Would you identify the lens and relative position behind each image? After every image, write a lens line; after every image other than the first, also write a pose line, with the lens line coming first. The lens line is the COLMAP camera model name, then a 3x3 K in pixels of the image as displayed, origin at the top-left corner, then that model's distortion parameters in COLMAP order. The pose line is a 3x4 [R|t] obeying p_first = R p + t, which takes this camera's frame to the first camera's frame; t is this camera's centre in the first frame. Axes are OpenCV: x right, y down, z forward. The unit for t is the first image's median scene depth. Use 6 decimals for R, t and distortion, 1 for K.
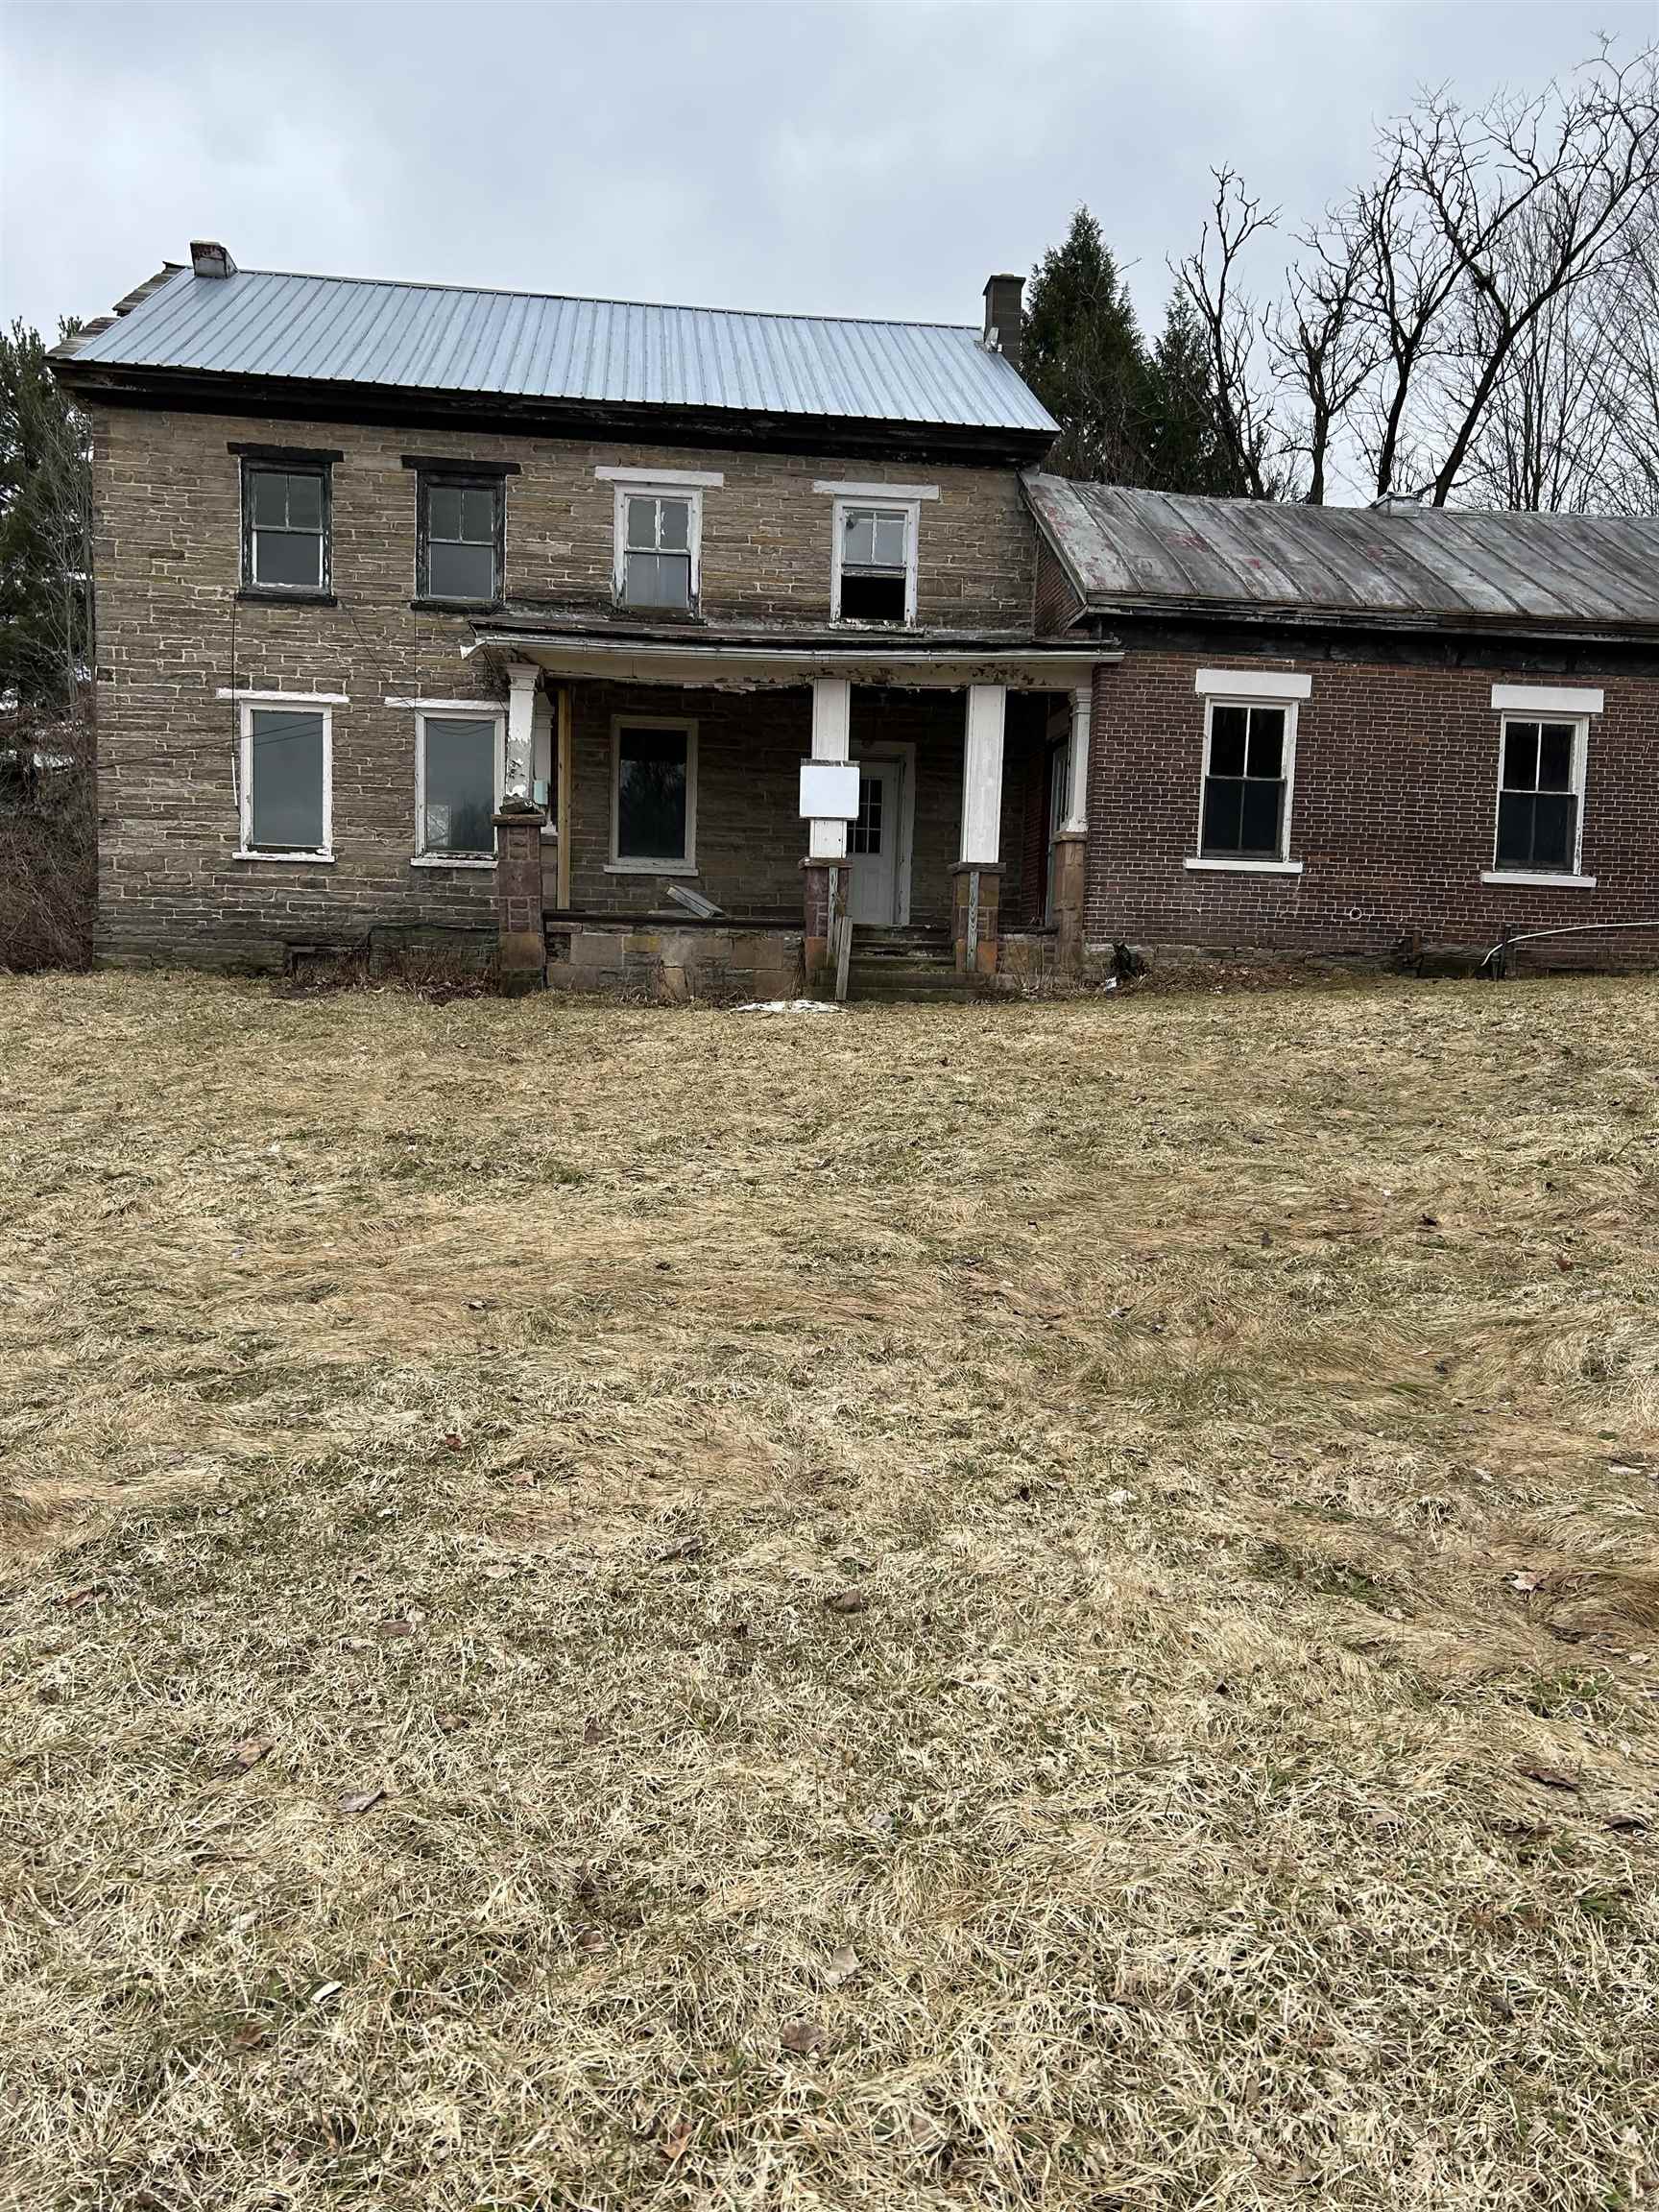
lens RADIAL K [[1642.6, 0, 806.2], [0, 1642.6, 1142.6], [0, 0, 1]] dist [0.047080, -0.048015]
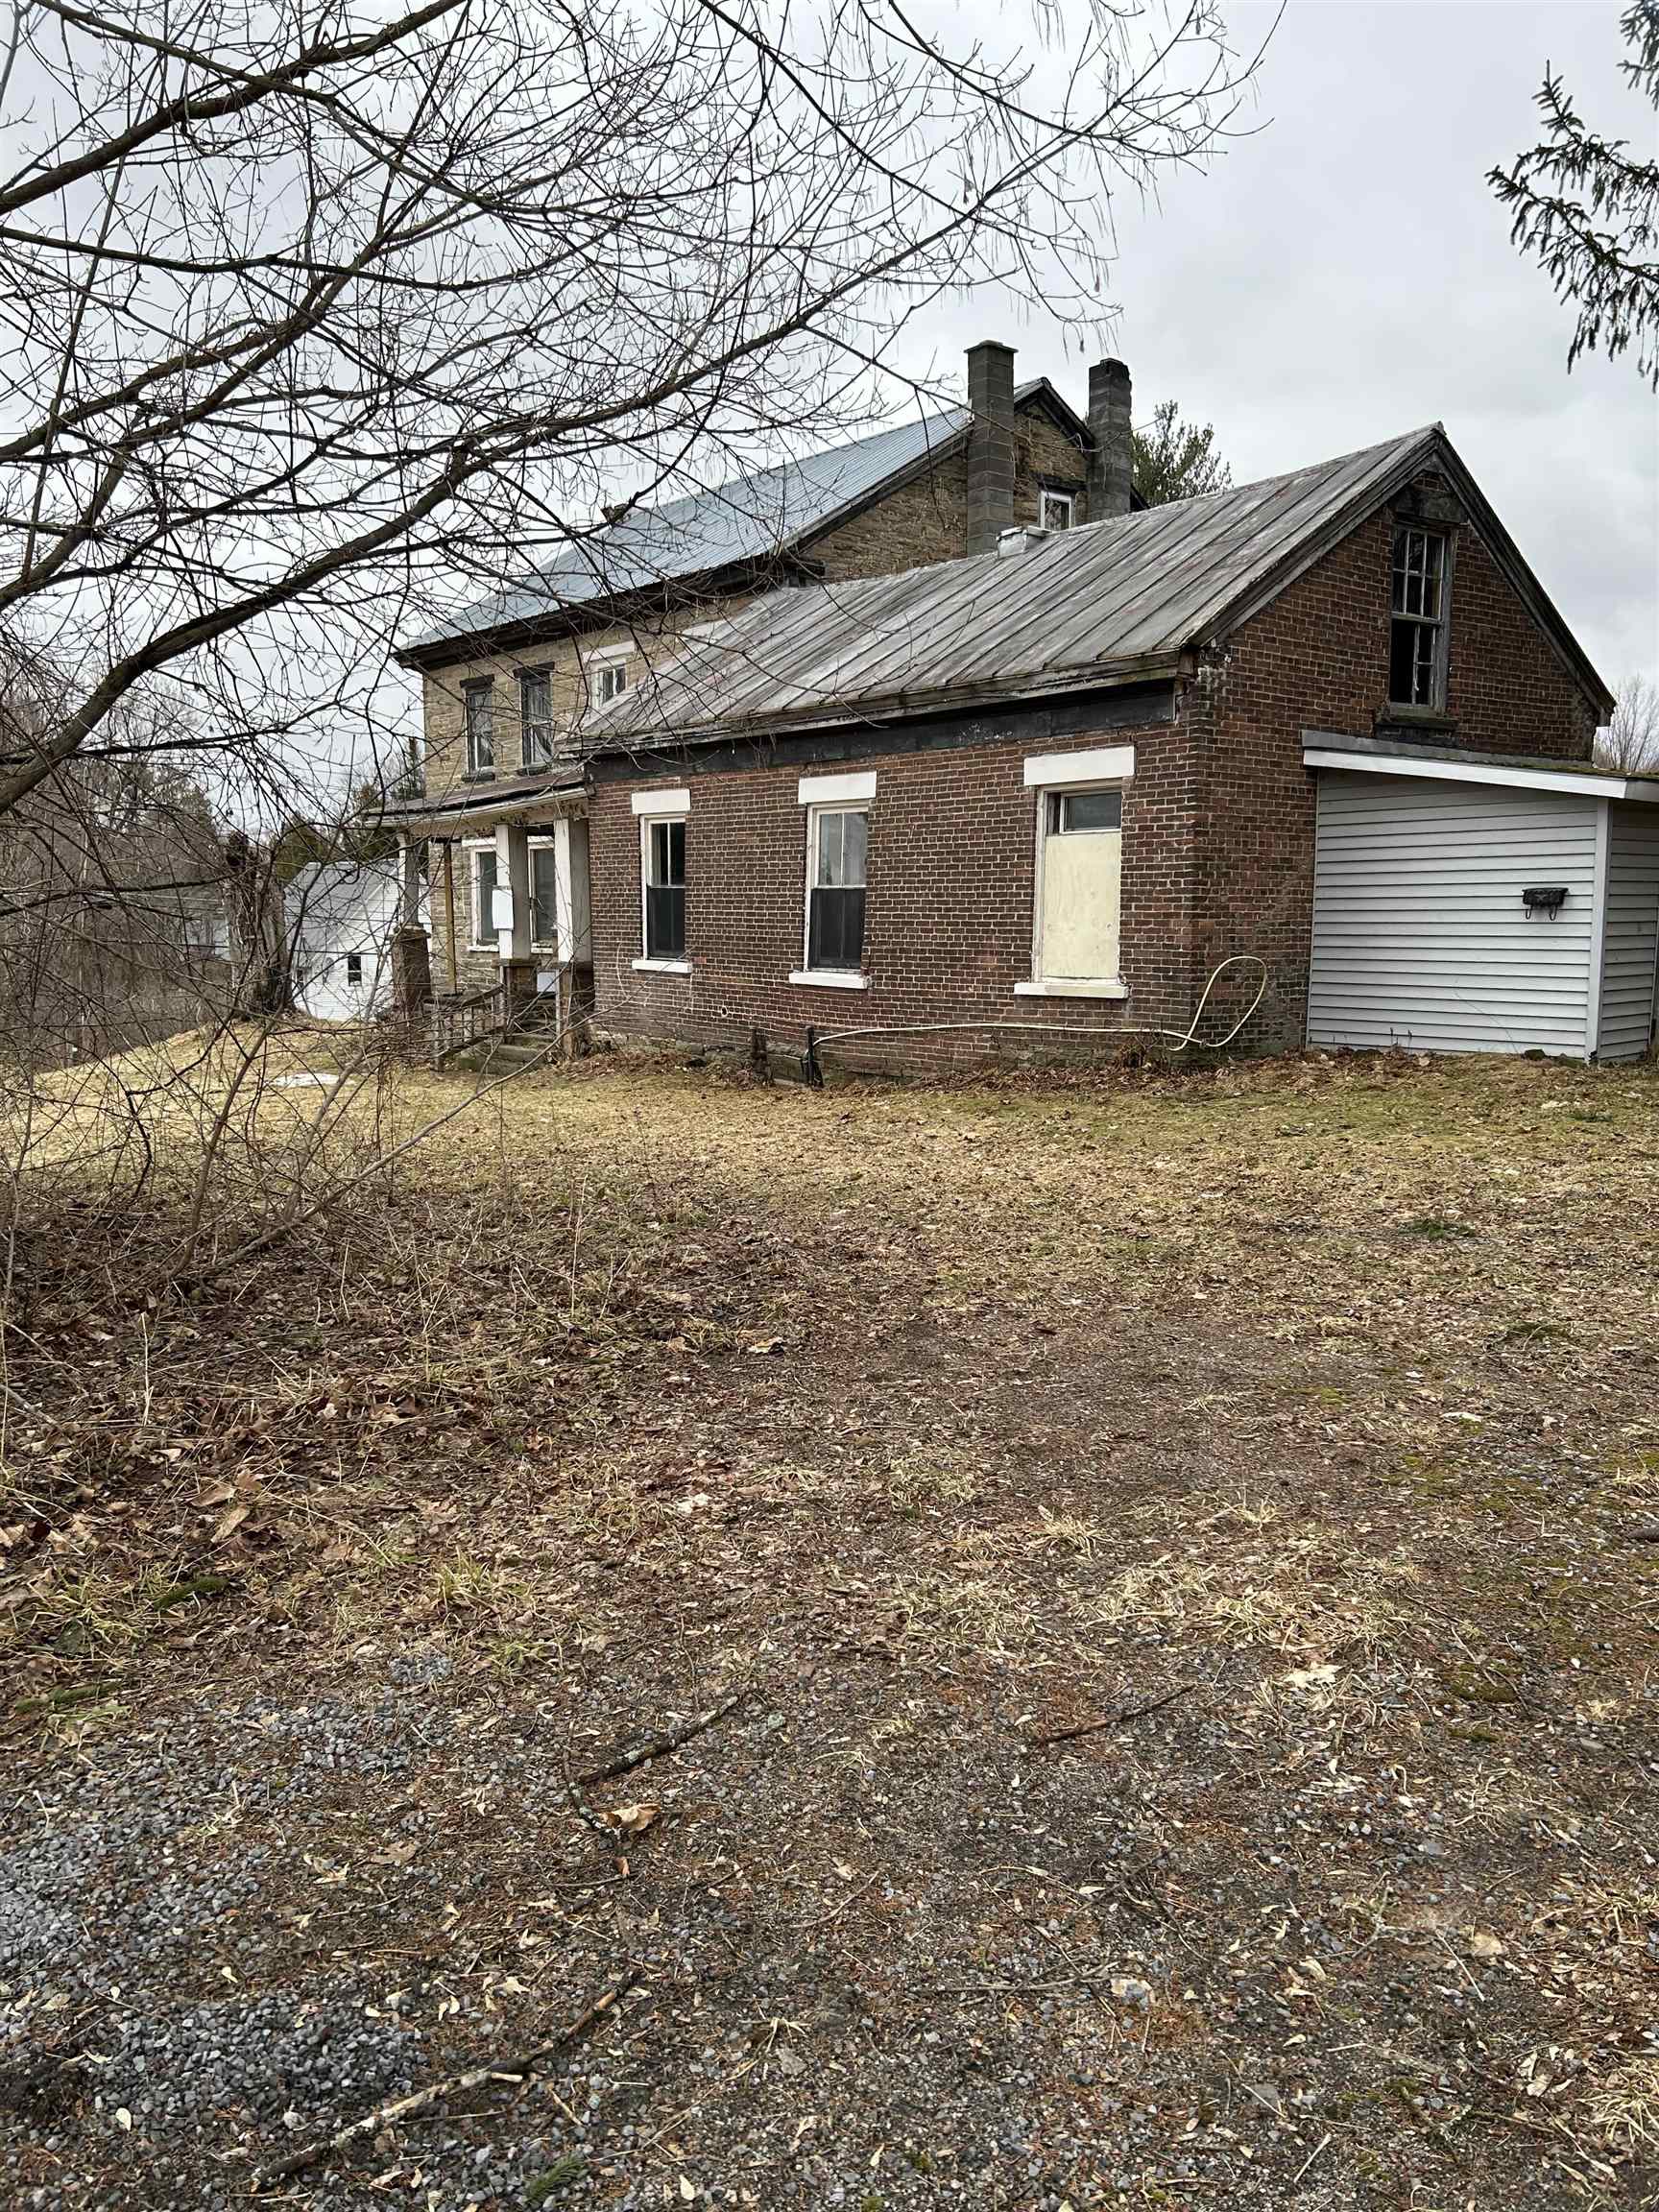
lens RADIAL K [[1642.6, 0, 840.8], [0, 1642.6, 1125.0], [0, 0, 1]] dist [0.047080, -0.048015]
pose [[0.546104, 0.082371, -0.833658, 1.144416], [-0.058623, 0.996472, 0.060055, -0.123326], [0.835664, 0.016076, 0.549006, 0.455887]]
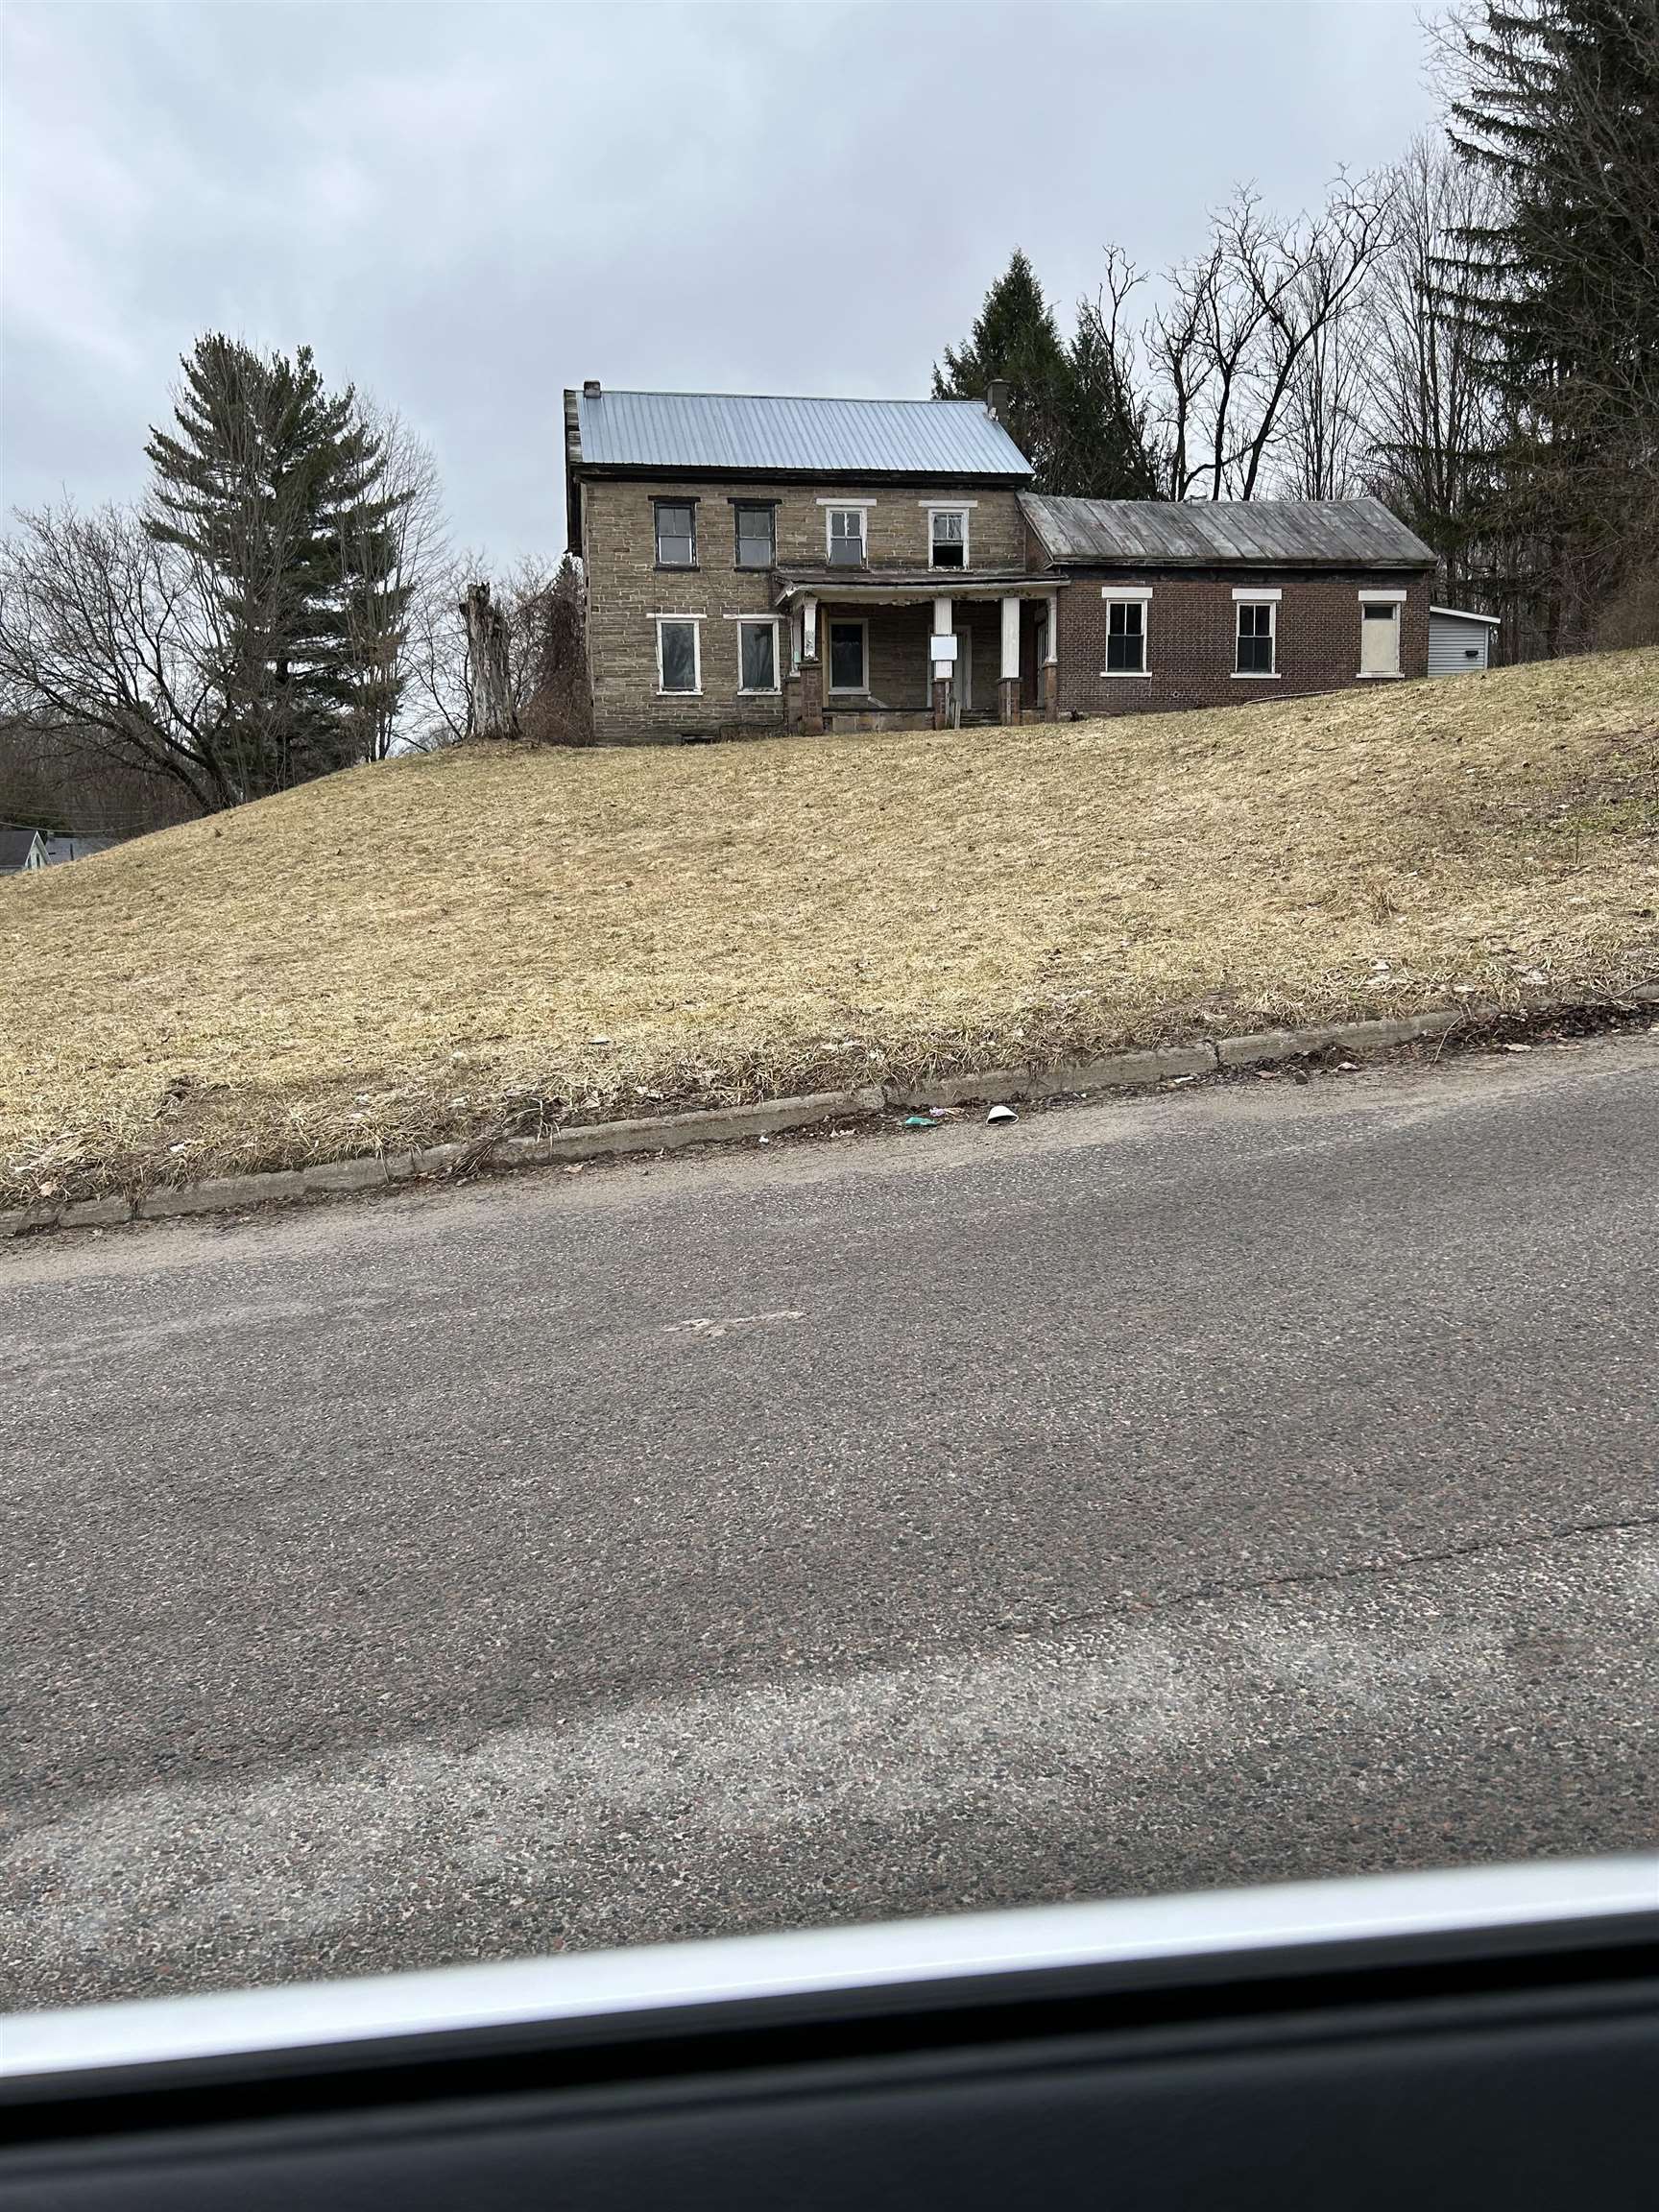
lens RADIAL K [[1642.6, 0, 819.1], [0, 1642.6, 1142.6], [0, 0, 1]] dist [0.047080, -0.048015]
pose [[0.997805, -0.051986, 0.041020, -0.257213], [0.049538, 0.997053, 0.058583, 0.291120], [-0.043945, -0.056422, 0.997439, -1.165879]]
